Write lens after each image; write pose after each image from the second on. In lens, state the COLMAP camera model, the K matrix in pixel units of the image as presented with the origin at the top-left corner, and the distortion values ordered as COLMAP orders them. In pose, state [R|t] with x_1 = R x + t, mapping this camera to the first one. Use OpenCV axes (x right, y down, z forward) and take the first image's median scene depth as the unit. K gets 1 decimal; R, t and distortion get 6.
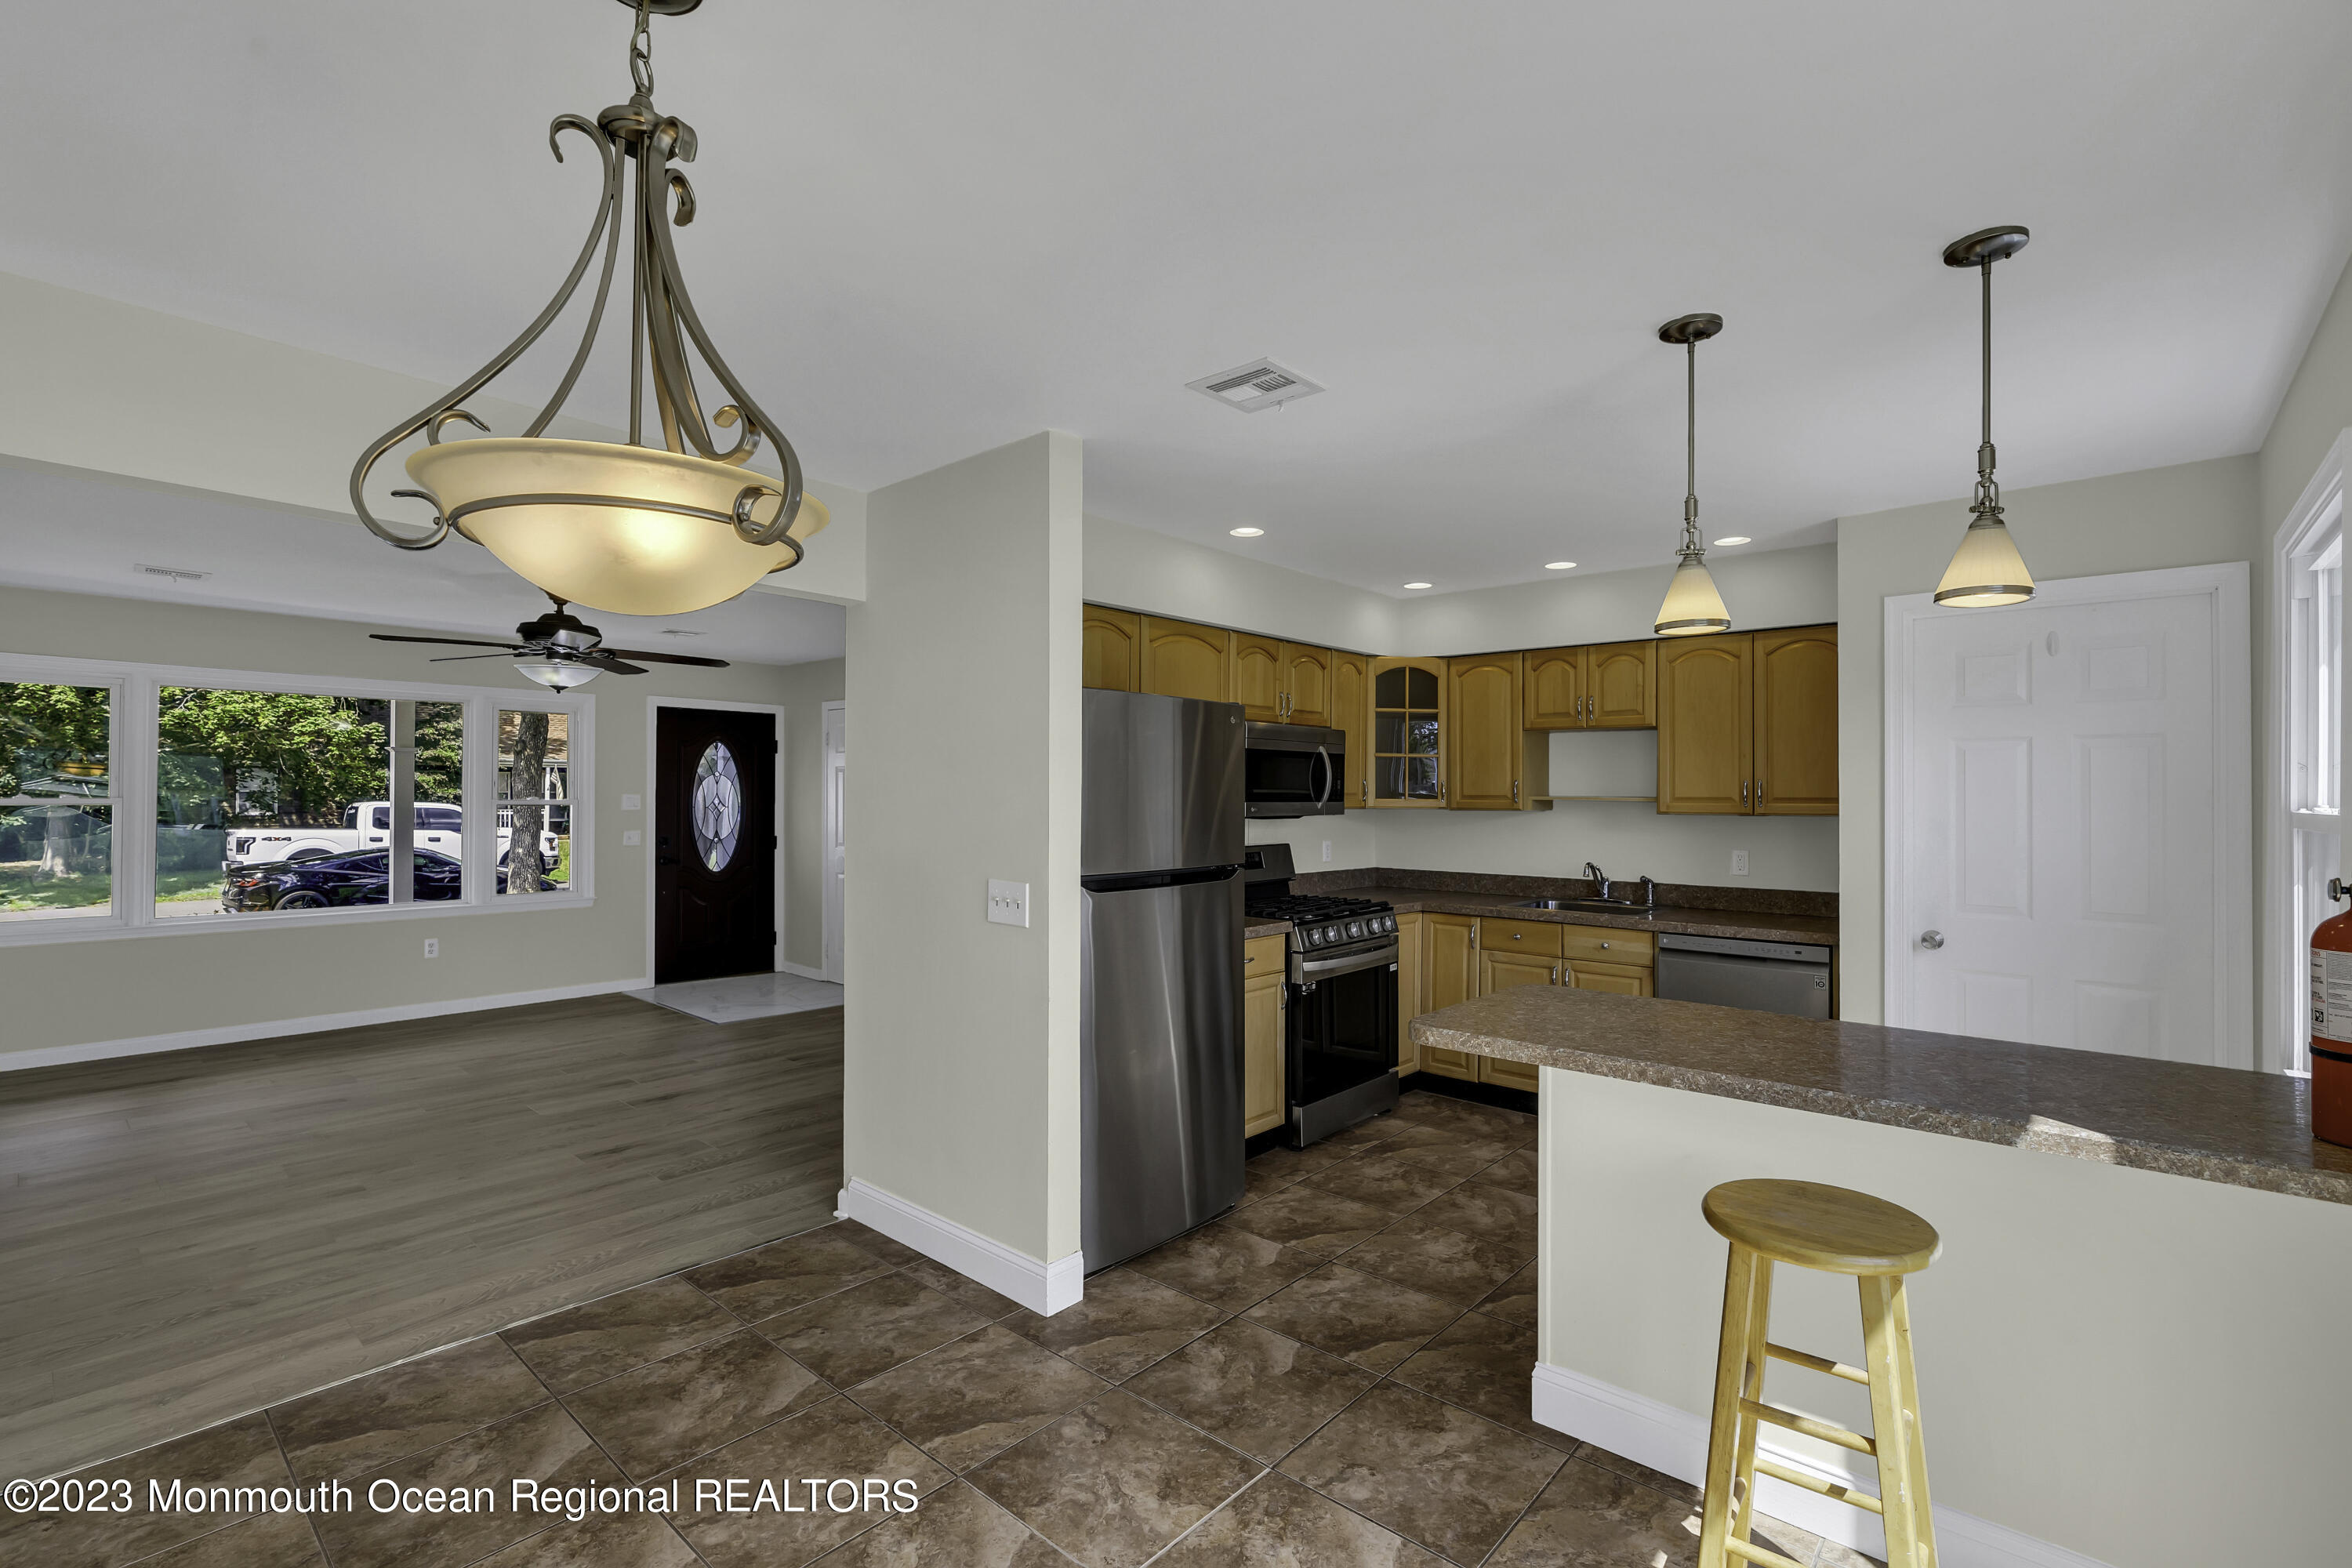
lens RADIAL K [[1047.5, 0, 1168.0], [0, 1047.5, 788.2], [0, 0, 1]] dist [-0.004655, 0.000010]
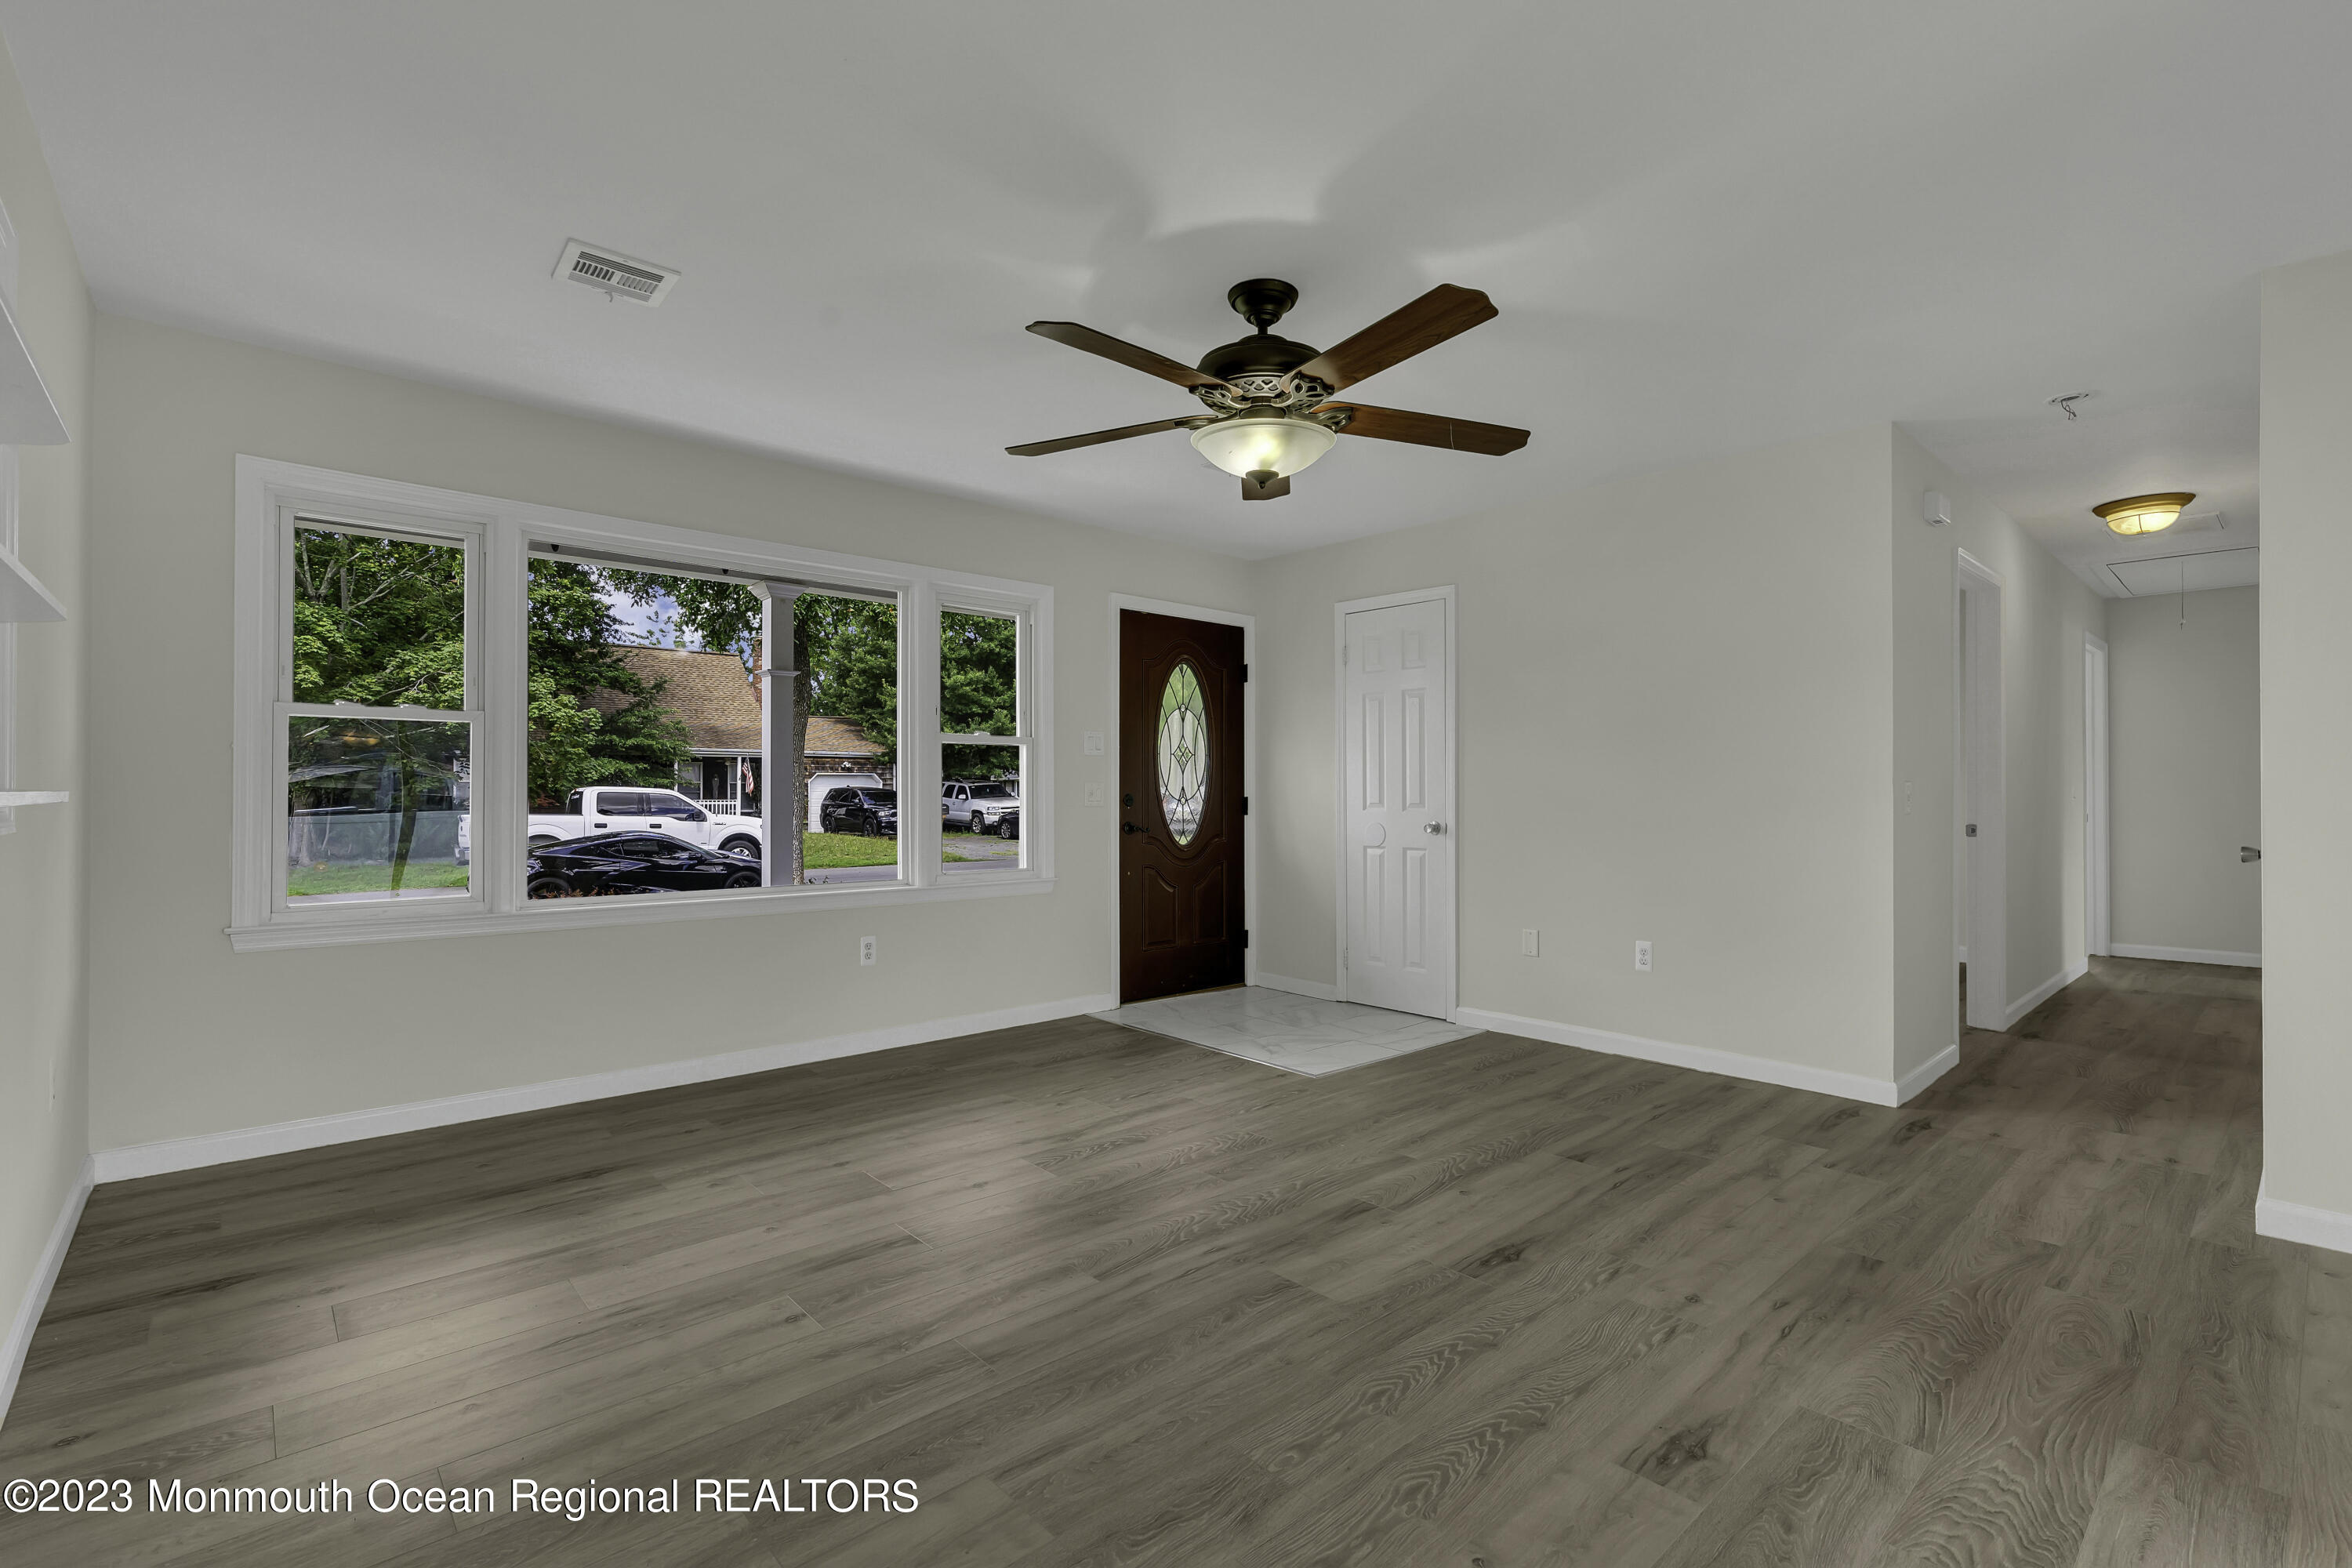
lens RADIAL K [[1047.5, 0, 1164.2], [0, 1047.5, 788.6], [0, 0, 1]] dist [-0.004655, 0.000010]
pose [[0.993334, -0.002615, -0.115241, -0.348535], [0.002825, 0.999995, 0.001655, 0.038613], [0.115236, -0.001970, 0.993336, 0.279473]]
